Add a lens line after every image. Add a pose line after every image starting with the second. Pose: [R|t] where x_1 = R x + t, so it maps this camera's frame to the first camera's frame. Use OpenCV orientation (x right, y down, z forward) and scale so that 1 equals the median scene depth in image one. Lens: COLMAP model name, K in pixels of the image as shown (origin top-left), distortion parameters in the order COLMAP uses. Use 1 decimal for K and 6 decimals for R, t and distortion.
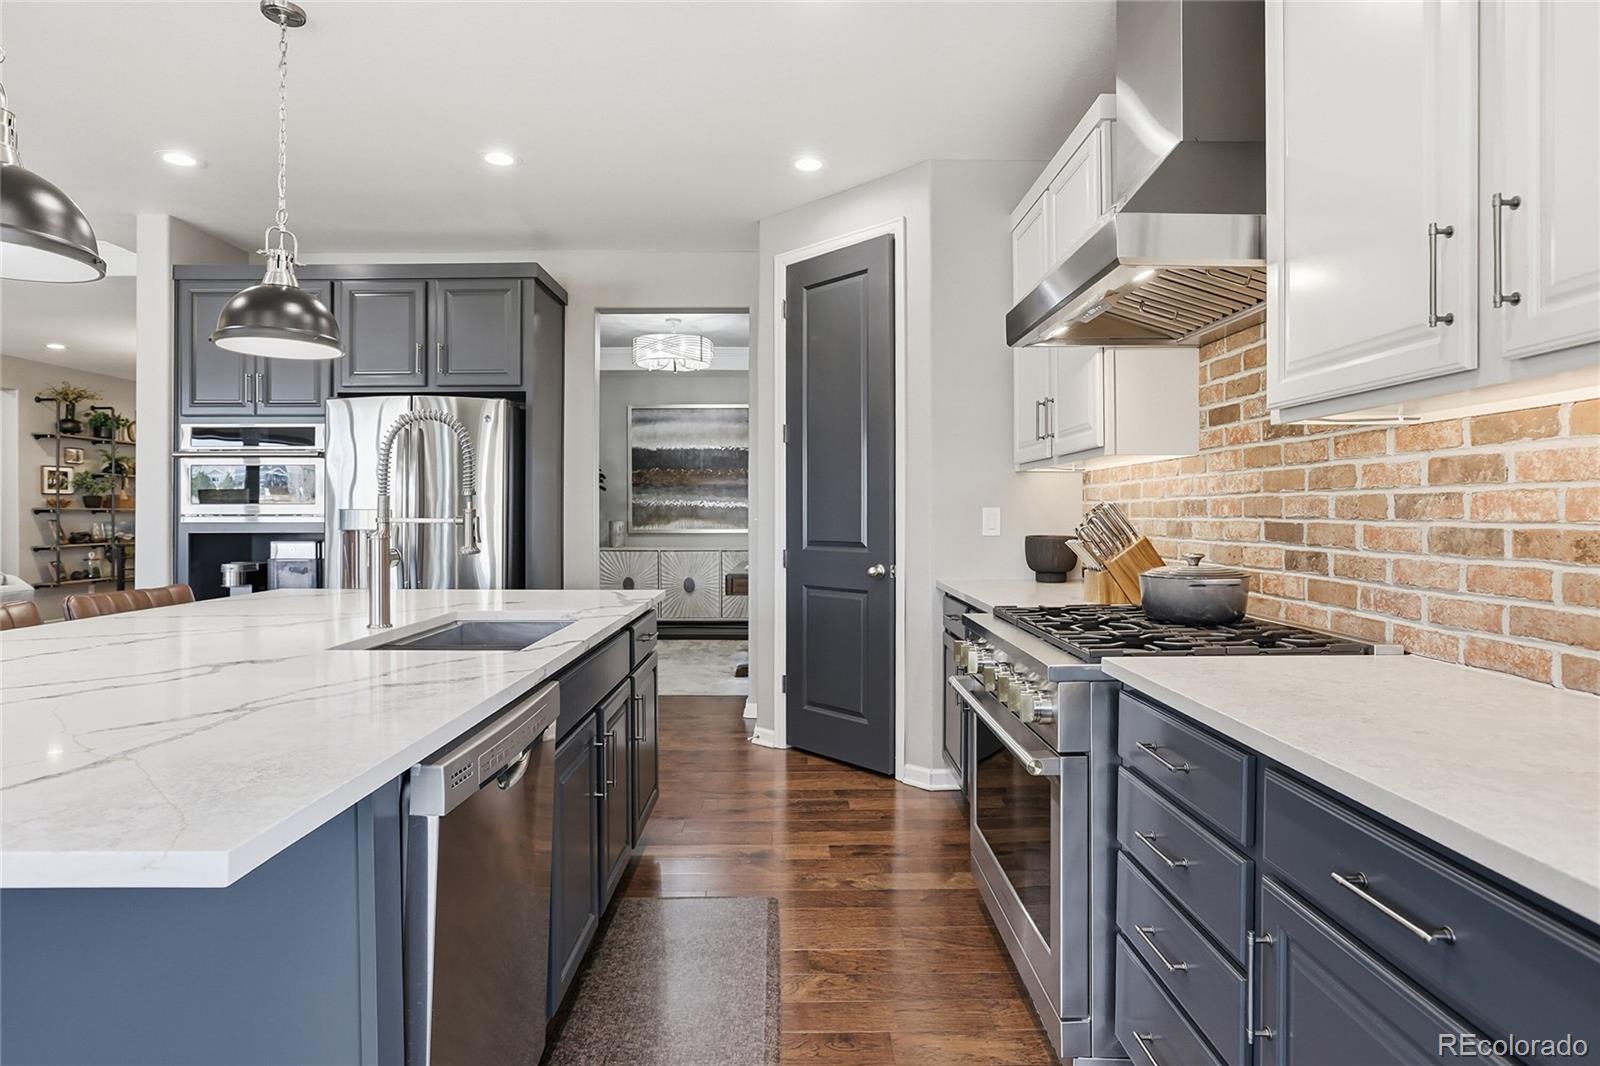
lens RADIAL K [[856.6, 0, 789.0], [0, 856.6, 525.8], [0, 0, 1]] dist [-0.018717, 0.013863]
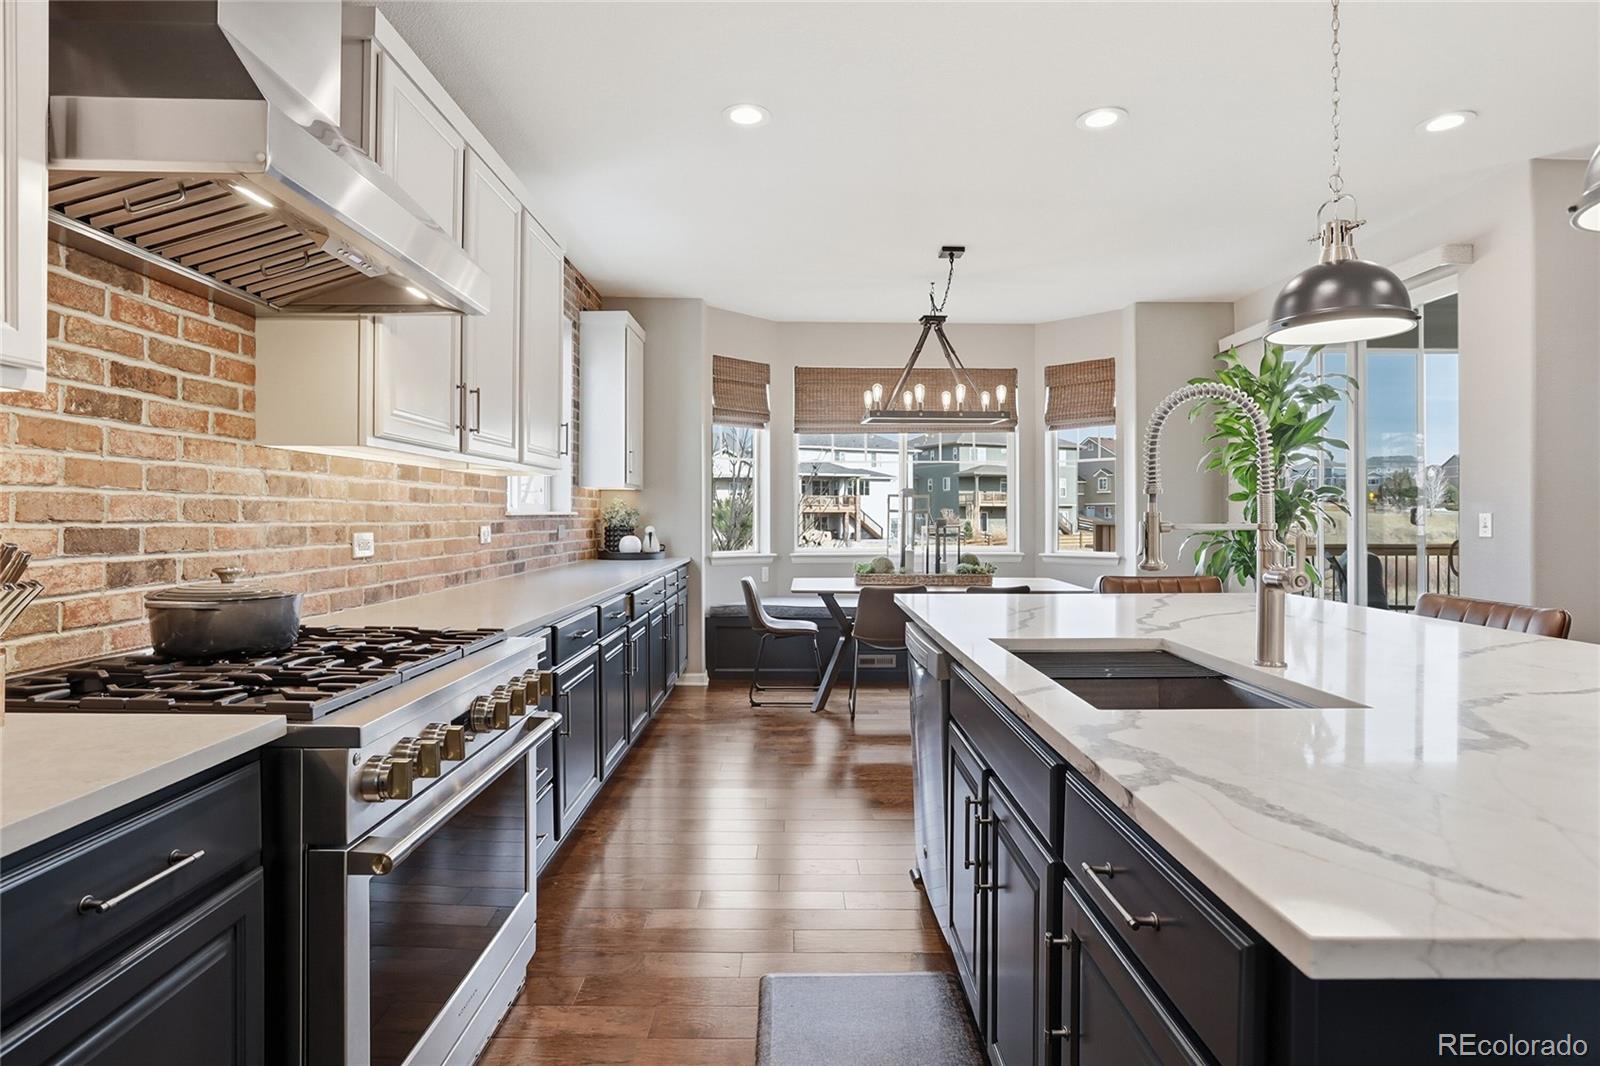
lens RADIAL K [[856.6, 0, 805.0], [0, 856.6, 523.3], [0, 0, 1]] dist [-0.018717, 0.013863]
pose [[-0.999952, -0.005128, -0.008406, -0.025941], [-0.005324, 0.999713, 0.023365, -0.015261], [0.008284, 0.023408, -0.999692, 0.909777]]
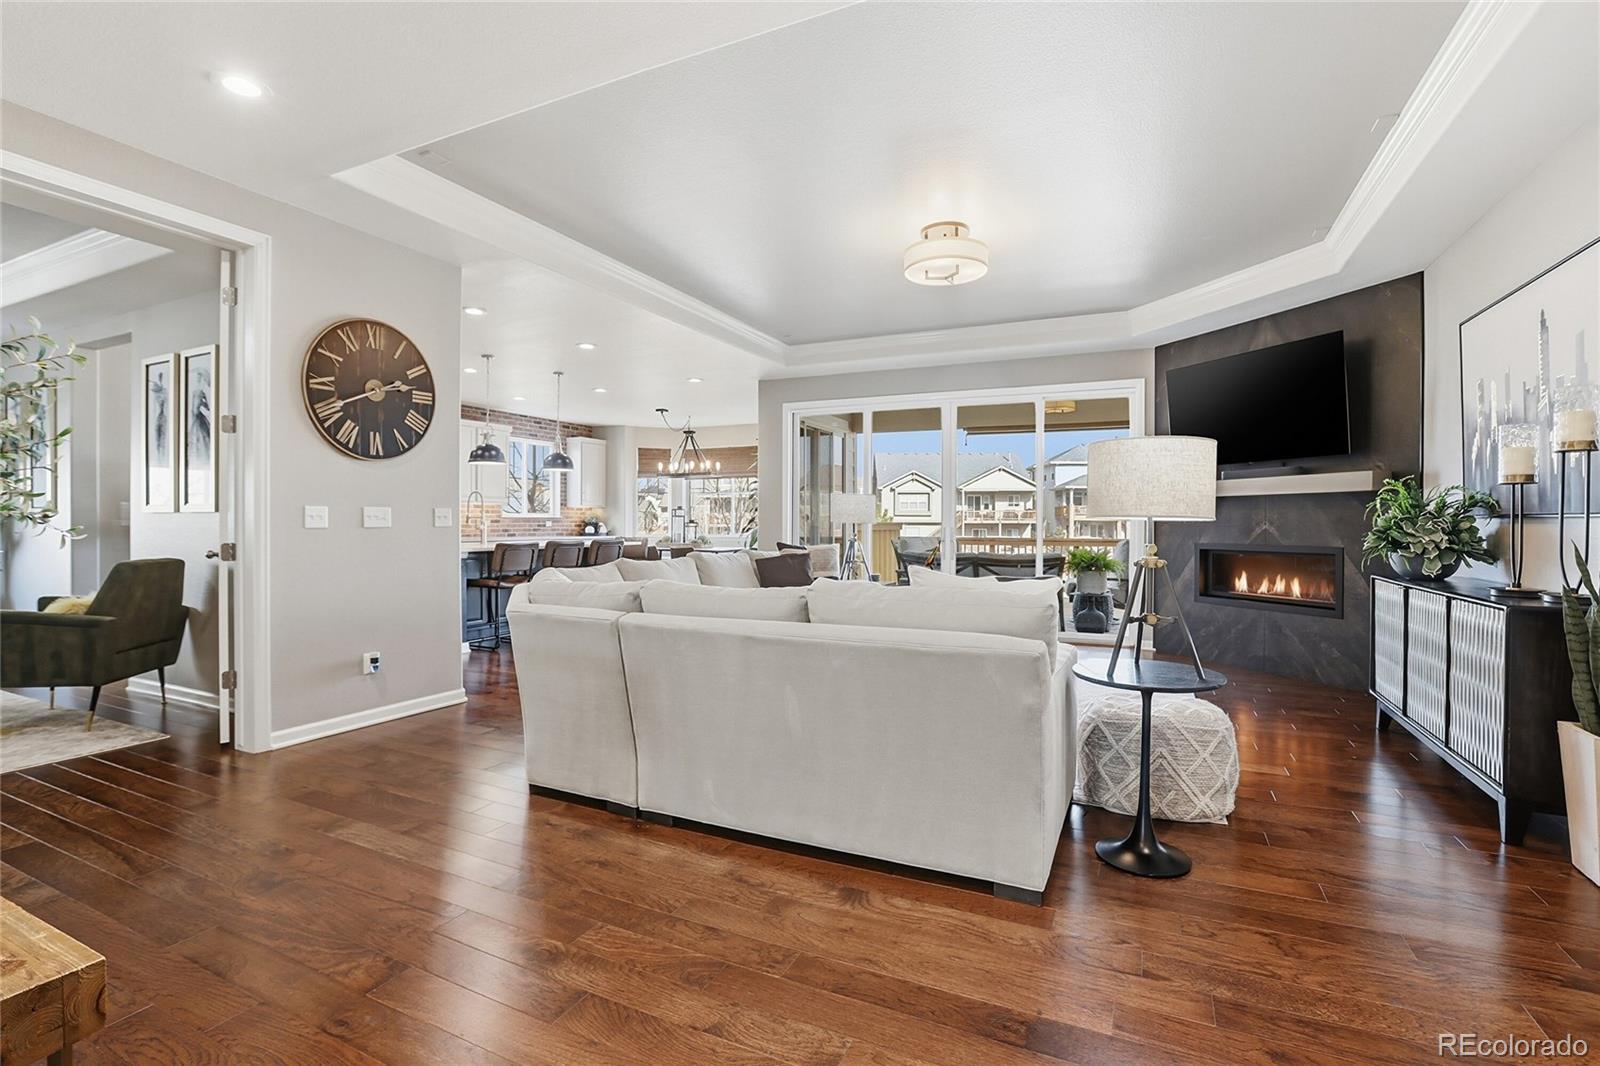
lens RADIAL K [[764.4, 0, 801.9], [0, 764.4, 527.8], [0, 0, 1]] dist [-0.006517, 0.005819]
pose [[-0.901986, -0.007384, 0.431702, -1.680747], [0.001143, 0.999809, 0.019488, -0.013078], [-0.431764, 0.018072, -0.901806, 1.818793]]
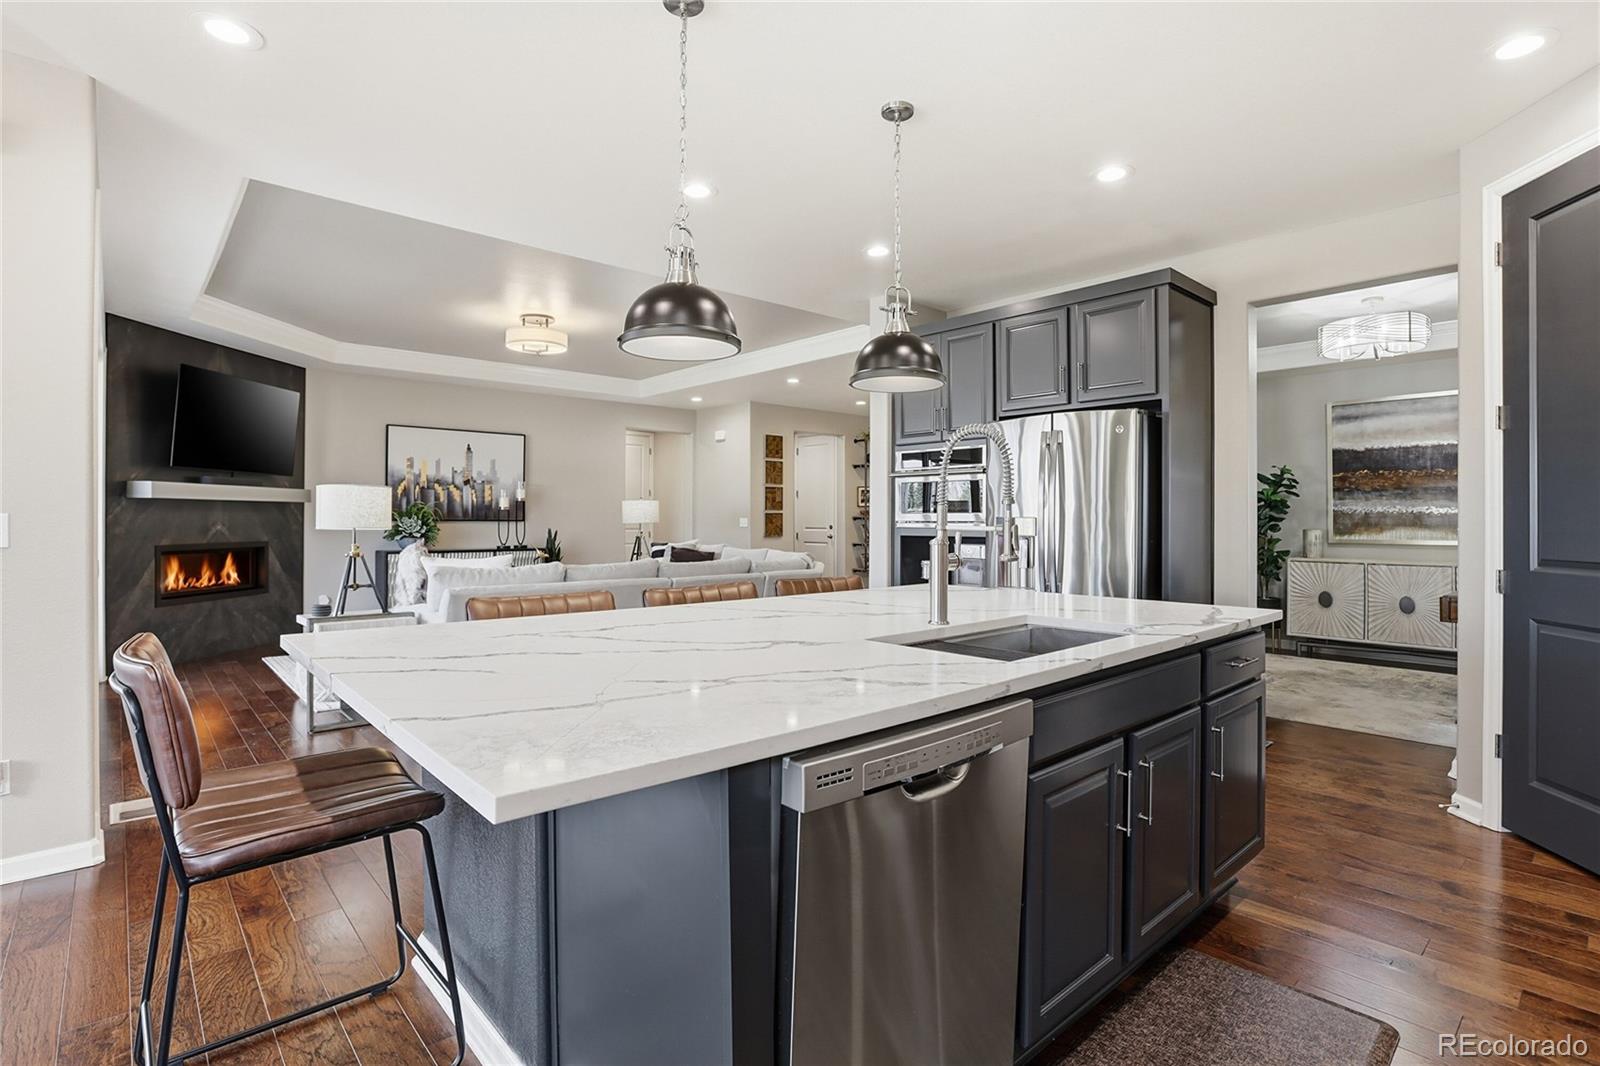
lens RADIAL K [[777.8, 0, 799.1], [0, 777.8, 524.3], [0, 0, 1]] dist [-0.028888, 0.012544]
pose [[0.684396, 0.005961, -0.729086, 0.067705], [-0.012677, 0.999913, -0.003724, -0.002306], [0.729001, 0.011791, 0.684411, 0.084069]]
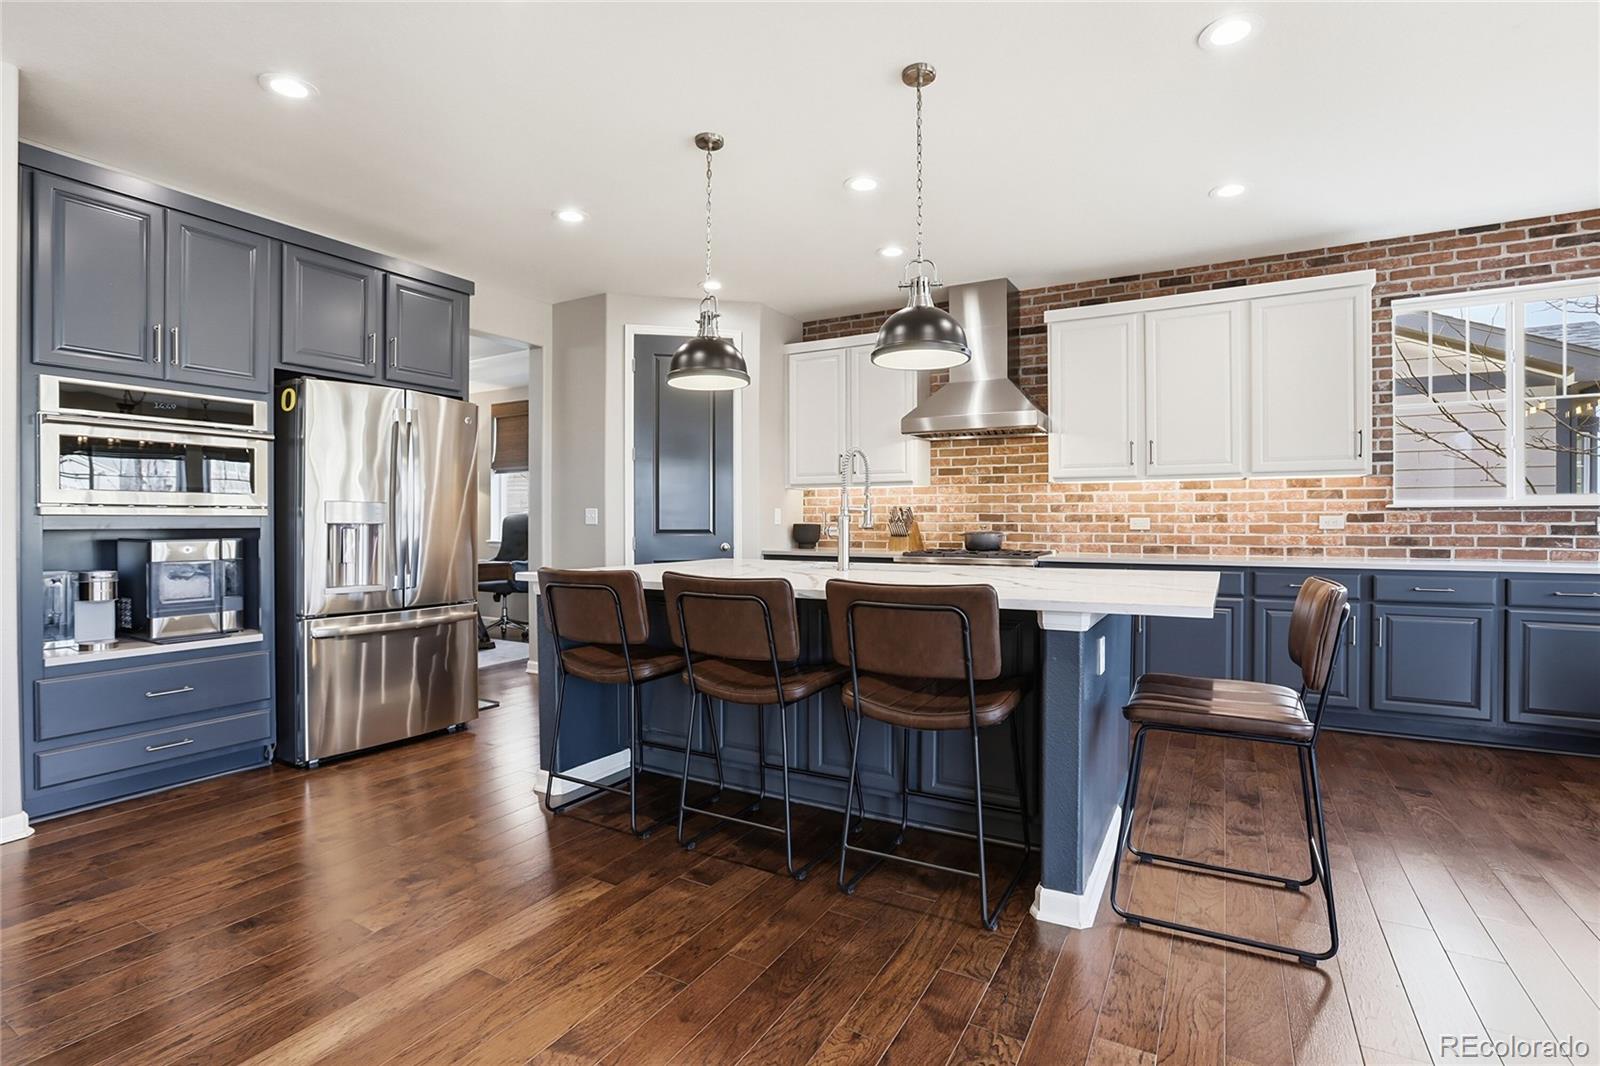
lens RADIAL K [[764.4, 0, 810.3], [0, 764.4, 529.3], [0, 0, 1]] dist [-0.006517, 0.005819]
pose [[0.499722, -0.010483, 0.866122, -0.949533], [0.013713, 0.999897, 0.004190, 0.013857], [-0.866077, 0.009783, 0.499815, 0.138443]]
